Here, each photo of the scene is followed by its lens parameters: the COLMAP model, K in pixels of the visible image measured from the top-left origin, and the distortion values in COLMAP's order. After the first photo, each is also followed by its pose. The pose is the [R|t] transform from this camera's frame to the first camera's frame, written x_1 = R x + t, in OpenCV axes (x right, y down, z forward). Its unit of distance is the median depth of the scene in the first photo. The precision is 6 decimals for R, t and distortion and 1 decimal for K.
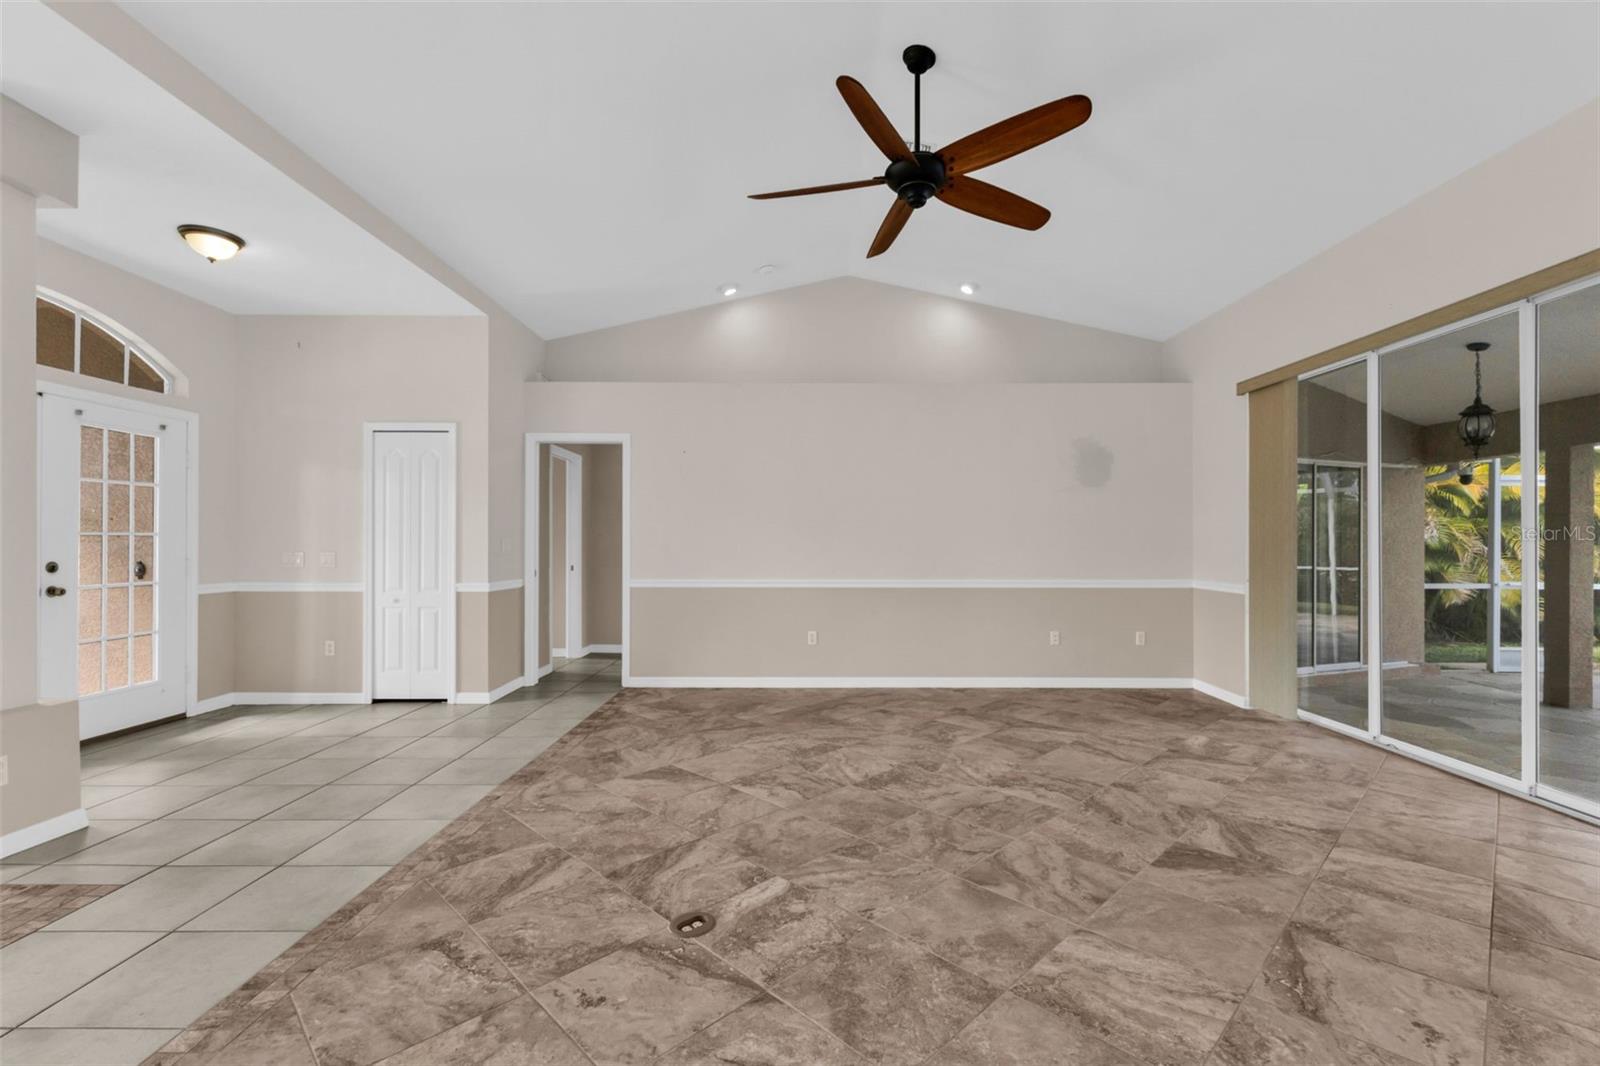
lens RADIAL K [[693.0, 0, 806.9], [0, 693.0, 536.2], [0, 0, 1]] dist [0.009344, -0.000717]
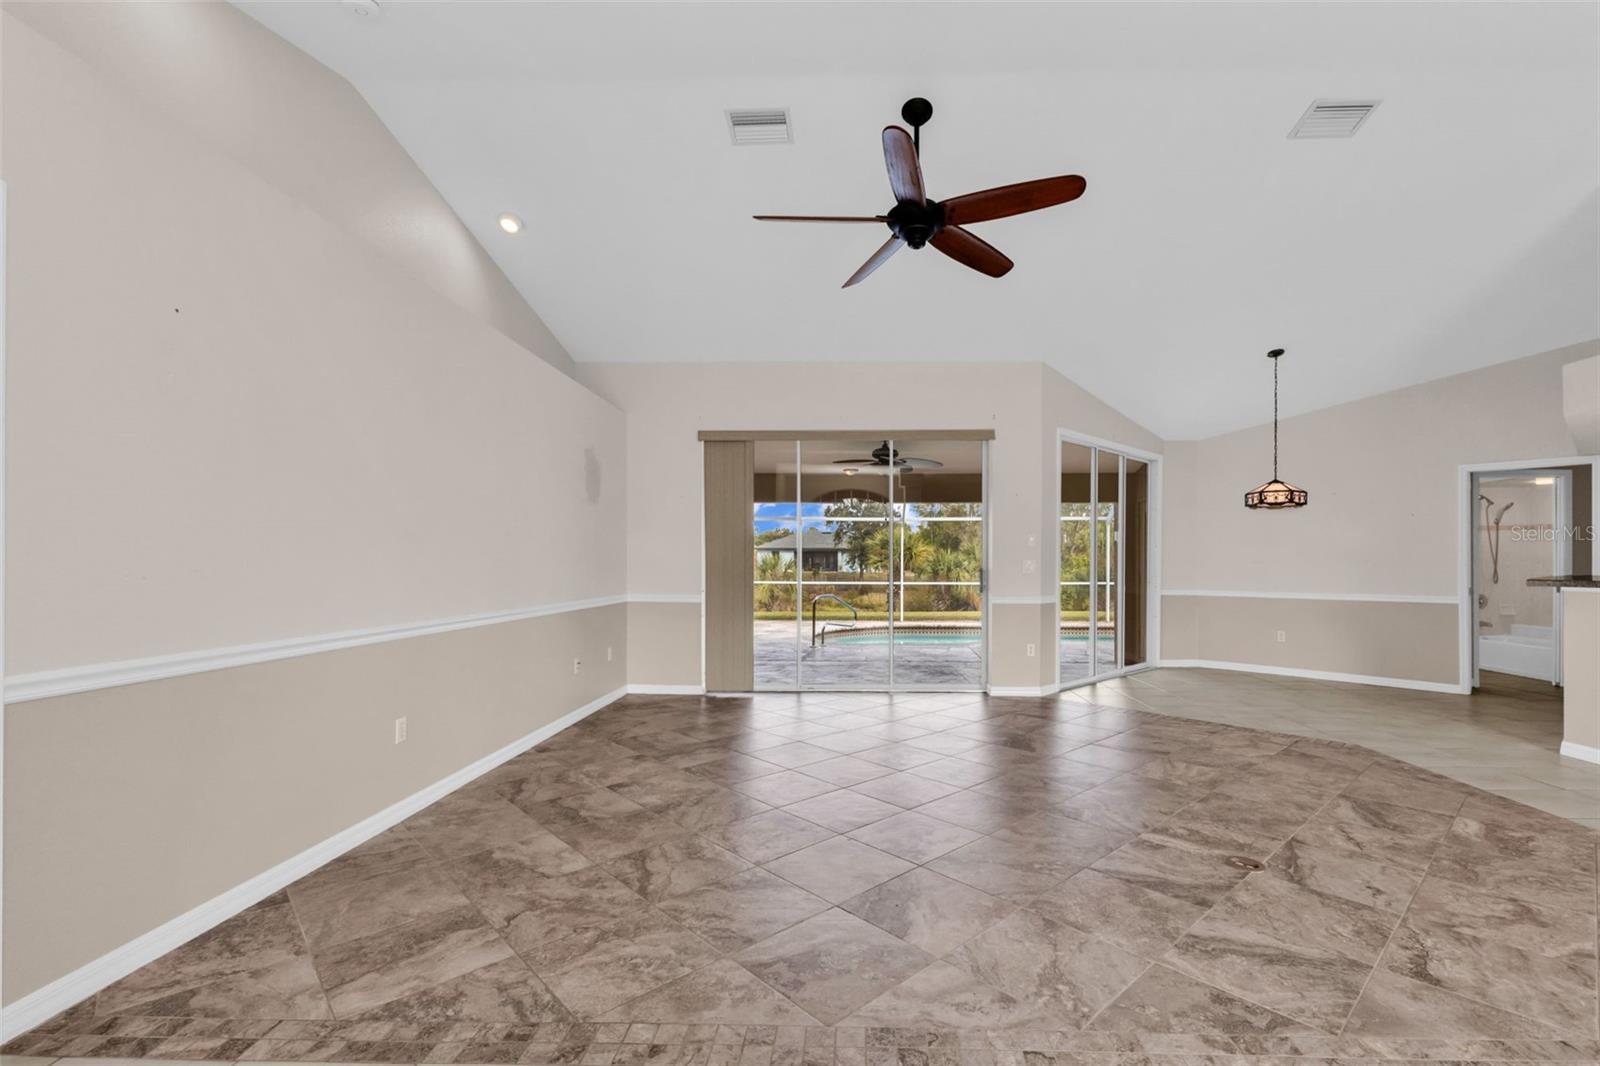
lens RADIAL K [[709.0, 0, 836.3], [0, 709.0, 563.4], [0, 0, 1]] dist [0.029060, -0.012026]
pose [[0.018288, 0.000668, 0.999833, -1.231581], [-0.014116, 0.999900, -0.000410, 0.021786], [-0.999733, -0.014106, 0.018295, 1.437161]]
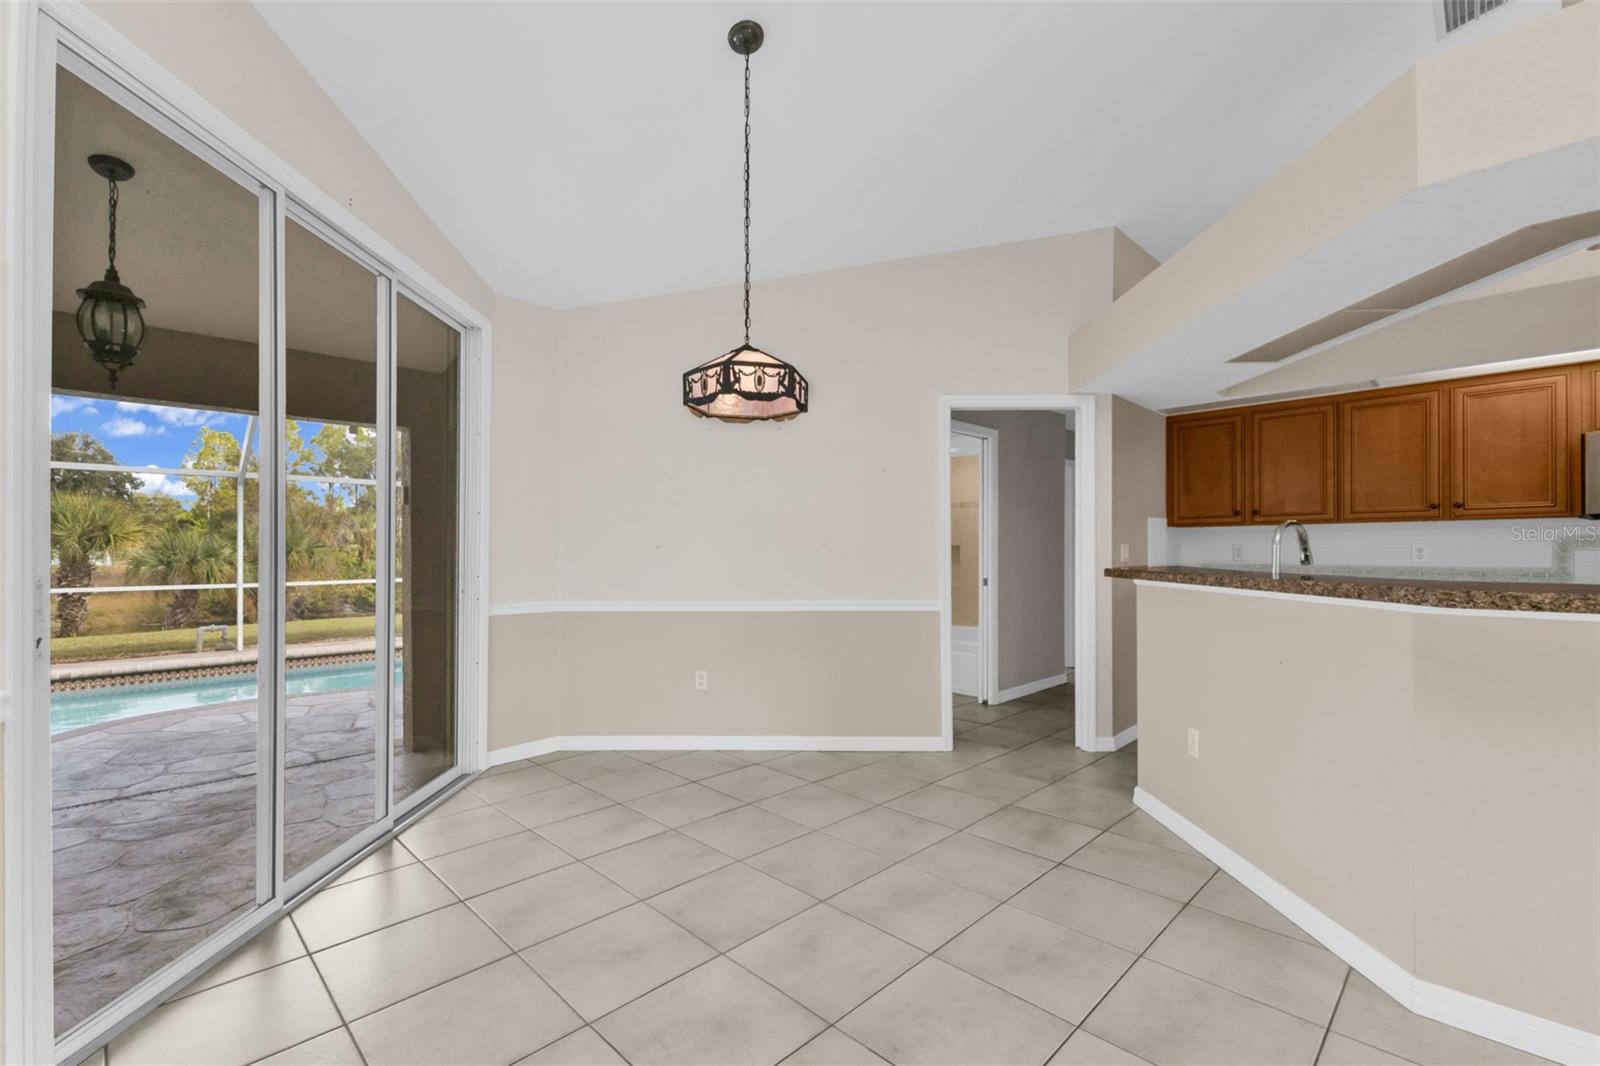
lens RADIAL K [[689.8, 0, 798.8], [0, 689.8, 556.5], [0, 0, 1]] dist [0.008846, -0.000011]
pose [[-0.720742, -0.002926, 0.693197, 0.461243], [-0.007512, 0.999965, -0.003590, 0.016658], [-0.693162, -0.007794, -0.720739, 0.660102]]
